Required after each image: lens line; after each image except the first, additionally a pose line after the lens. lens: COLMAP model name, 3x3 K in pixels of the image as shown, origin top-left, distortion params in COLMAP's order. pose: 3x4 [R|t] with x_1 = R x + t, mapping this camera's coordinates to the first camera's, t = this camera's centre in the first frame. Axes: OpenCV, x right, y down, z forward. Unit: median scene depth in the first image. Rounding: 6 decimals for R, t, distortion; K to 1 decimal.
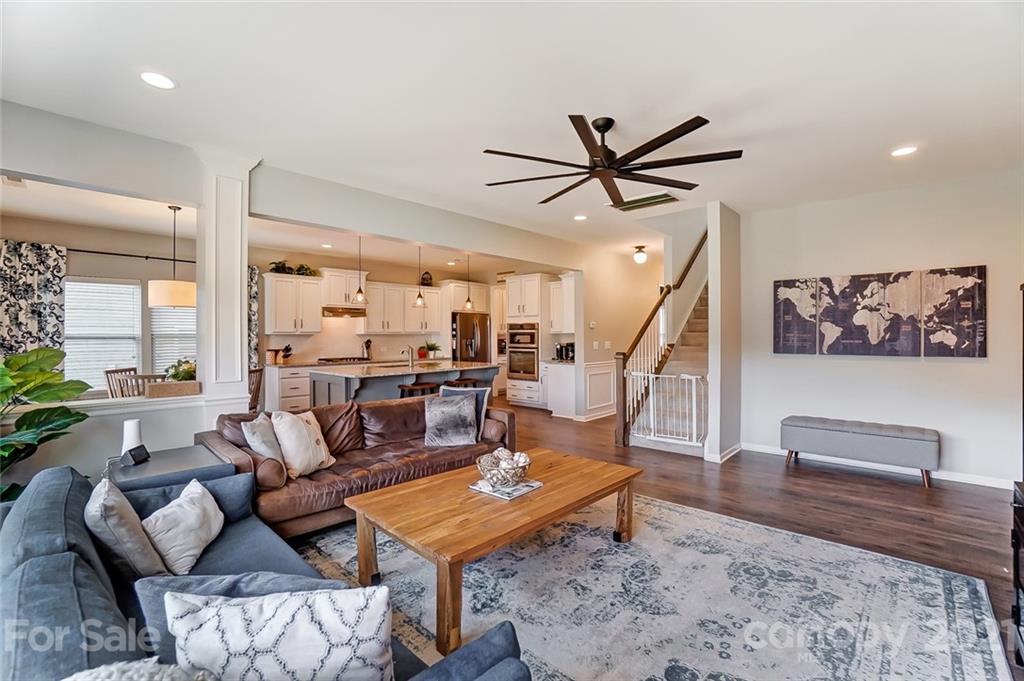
lens RADIAL K [[451.4, 0, 512.3], [0, 451.4, 335.7], [0, 0, 1]] dist [-0.060672, 0.019825]
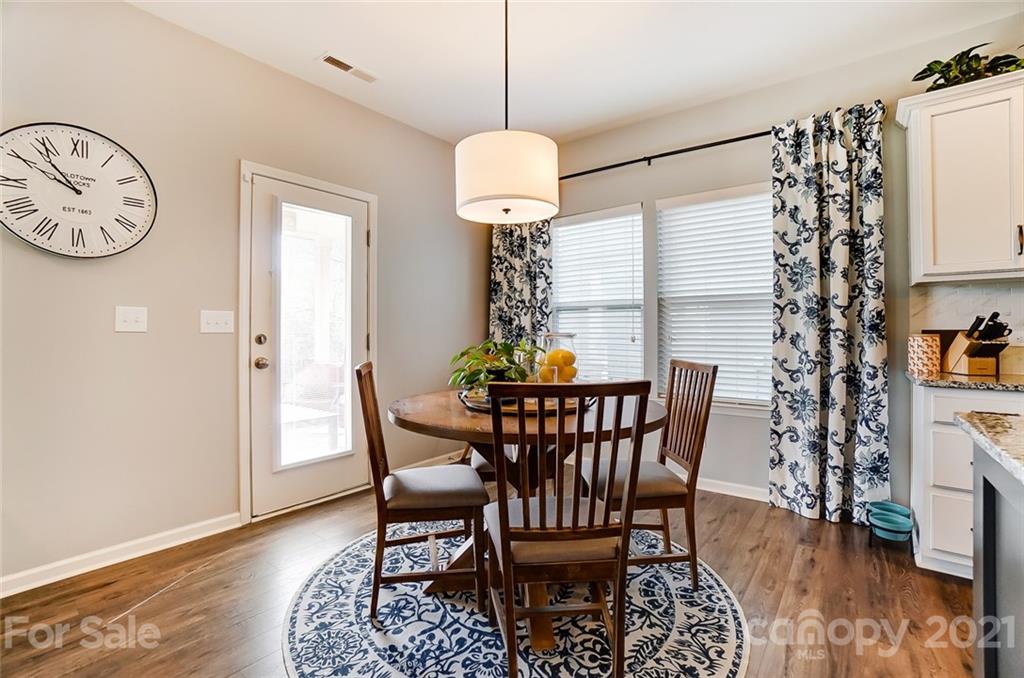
lens RADIAL K [[451.4, 0, 512.8], [0, 451.4, 329.6], [0, 0, 1]] dist [-0.060672, 0.019825]
pose [[0.079588, -0.004359, -0.996818, -0.281026], [-0.000336, 0.999990, -0.004400, 0.038651], [0.996828, 0.000685, 0.079586, 0.772849]]
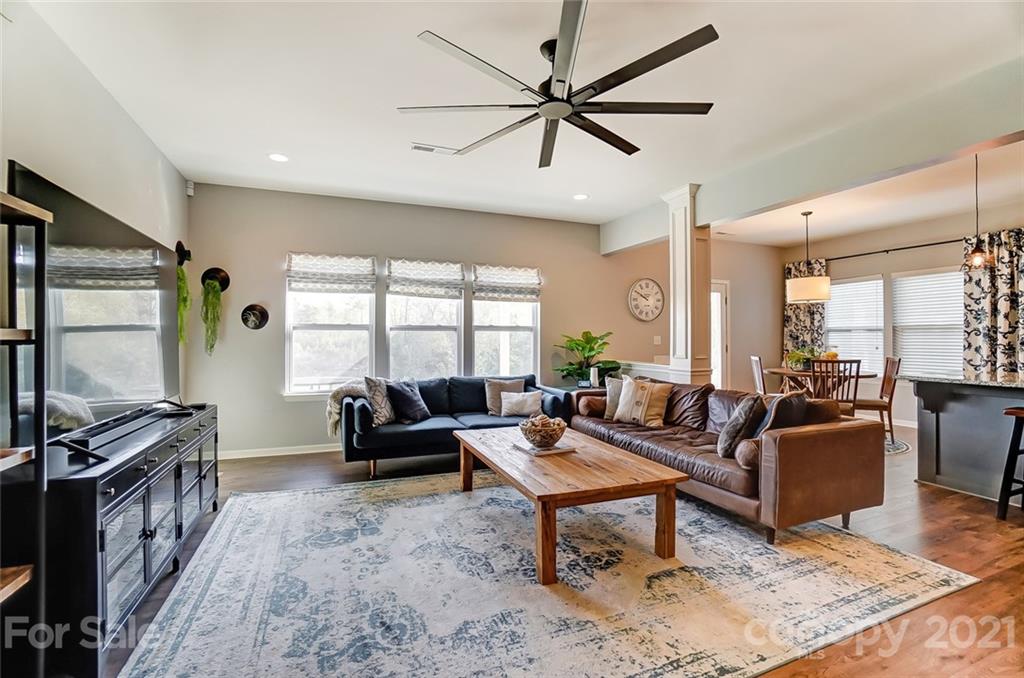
lens RADIAL K [[451.4, 0, 502.2], [0, 451.4, 338.7], [0, 0, 1]] dist [-0.060672, 0.019825]
pose [[-0.434107, 0.001943, -0.900859, 0.473946], [0.002247, 0.999997, 0.001074, 0.023138], [0.900858, -0.001558, -0.434110, 0.620610]]
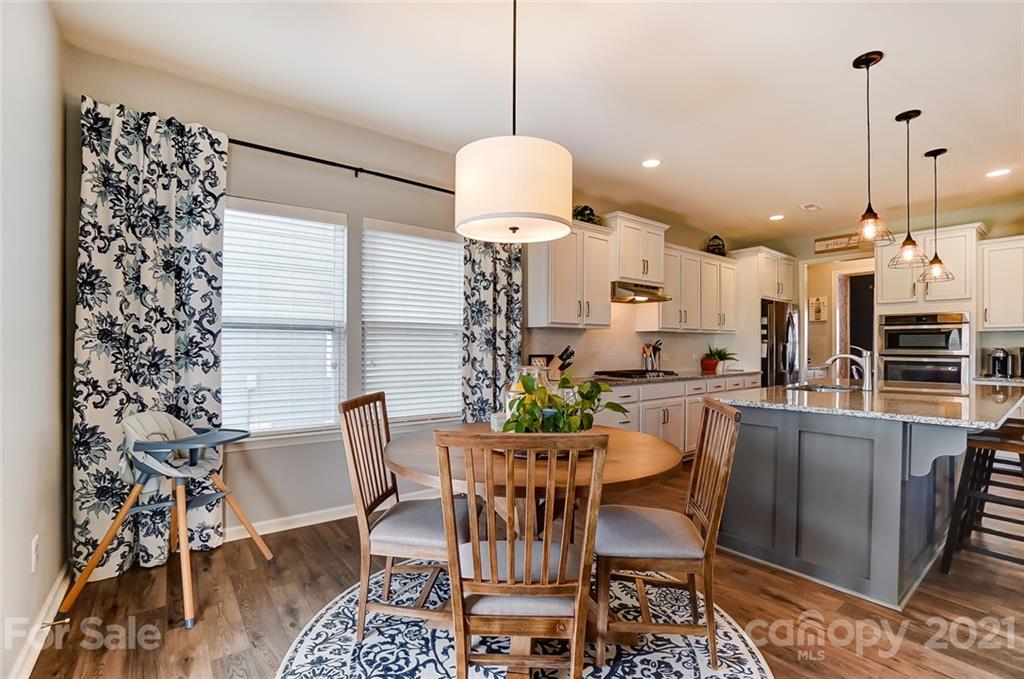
lens RADIAL K [[451.4, 0, 510.1], [0, 451.4, 346.8], [0, 0, 1]] dist [-0.060672, 0.019825]
pose [[0.982450, 0.006521, -0.186413, -0.555514], [-0.006630, 0.999978, 0.000043, 0.025636], [0.186409, 0.001194, 0.982472, 0.510243]]
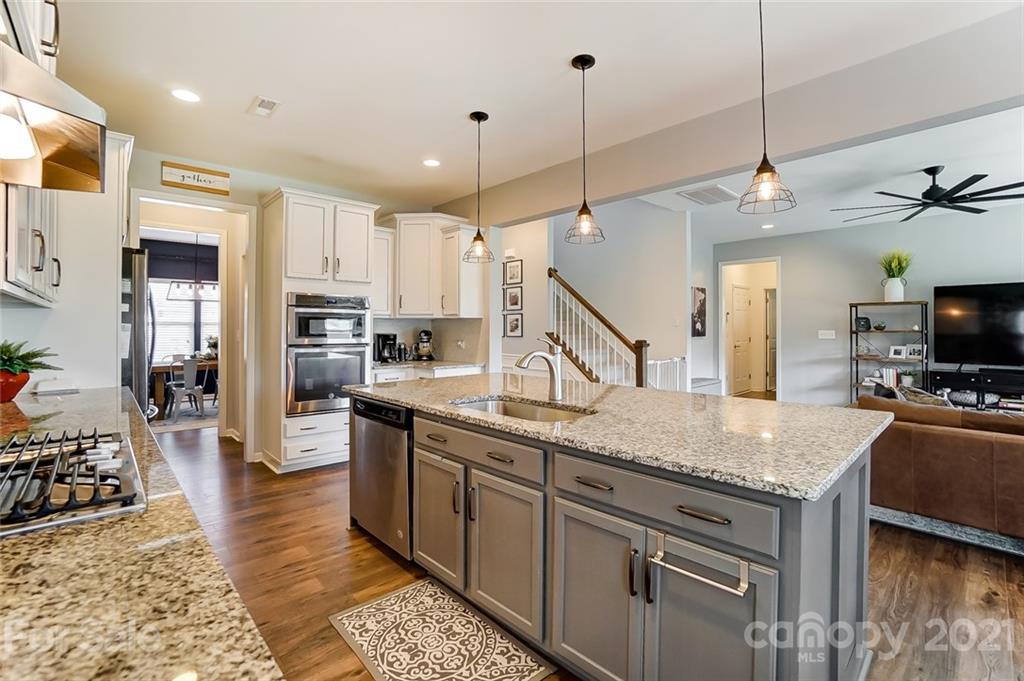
lens RADIAL K [[451.4, 0, 508.0], [0, 451.4, 326.7], [0, 0, 1]] dist [-0.060672, 0.019825]
pose [[0.090026, 0.007663, 0.995910, -0.624941], [0.002489, 0.999966, -0.007919, 0.014909], [-0.995936, 0.003192, 0.090004, 1.091753]]
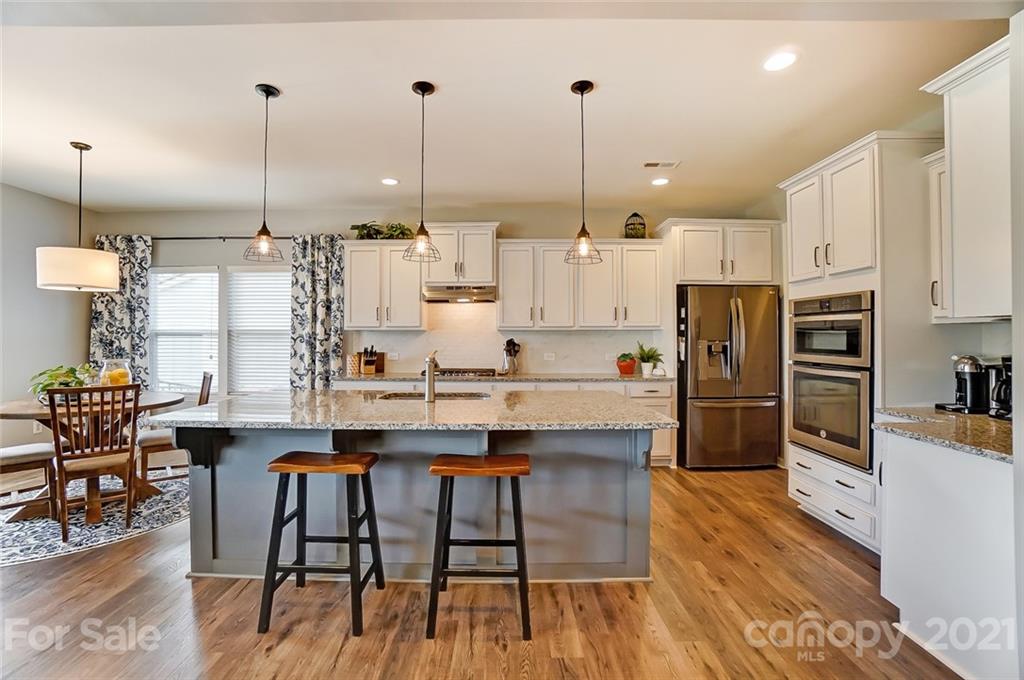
lens RADIAL K [[451.4, 0, 505.9], [0, 451.4, 333.8], [0, 0, 1]] dist [-0.060672, 0.019825]
pose [[0.665256, -0.001659, -0.746613, 0.158063], [-0.004343, 0.999972, -0.006091, 0.006770], [0.746603, 0.007295, 0.665230, 0.833540]]
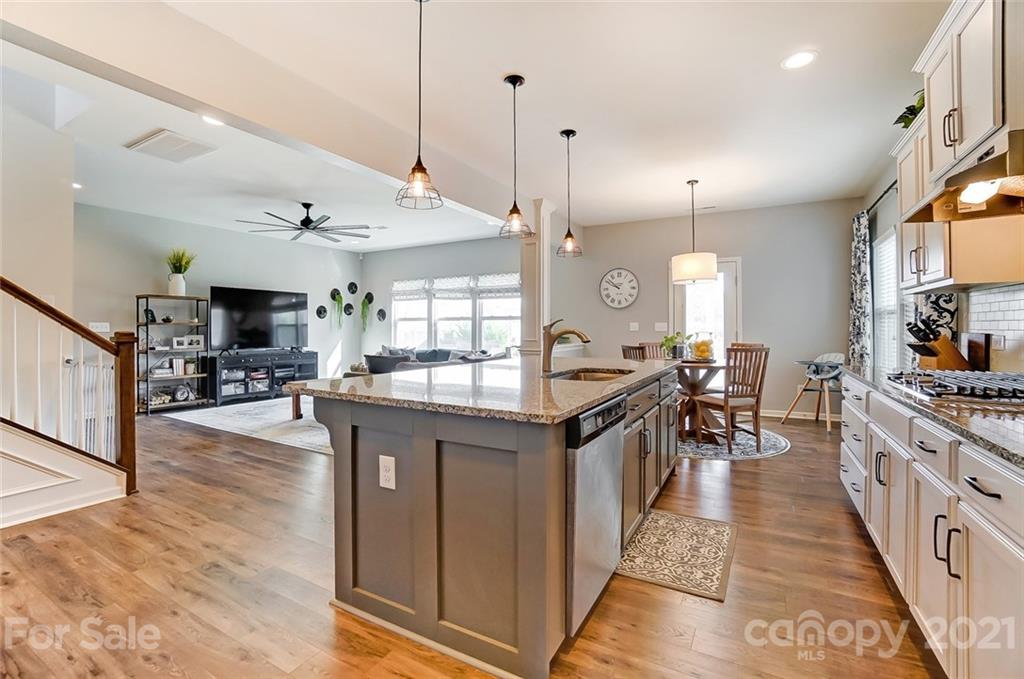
lens RADIAL K [[451.4, 0, 501.9], [0, 451.4, 331.5], [0, 0, 1]] dist [-0.060672, 0.019825]
pose [[-0.976473, 0.003683, -0.215609, -0.100020], [0.002219, 0.999973, 0.007033, 0.032712], [0.215629, 0.006389, -0.976454, 1.515786]]
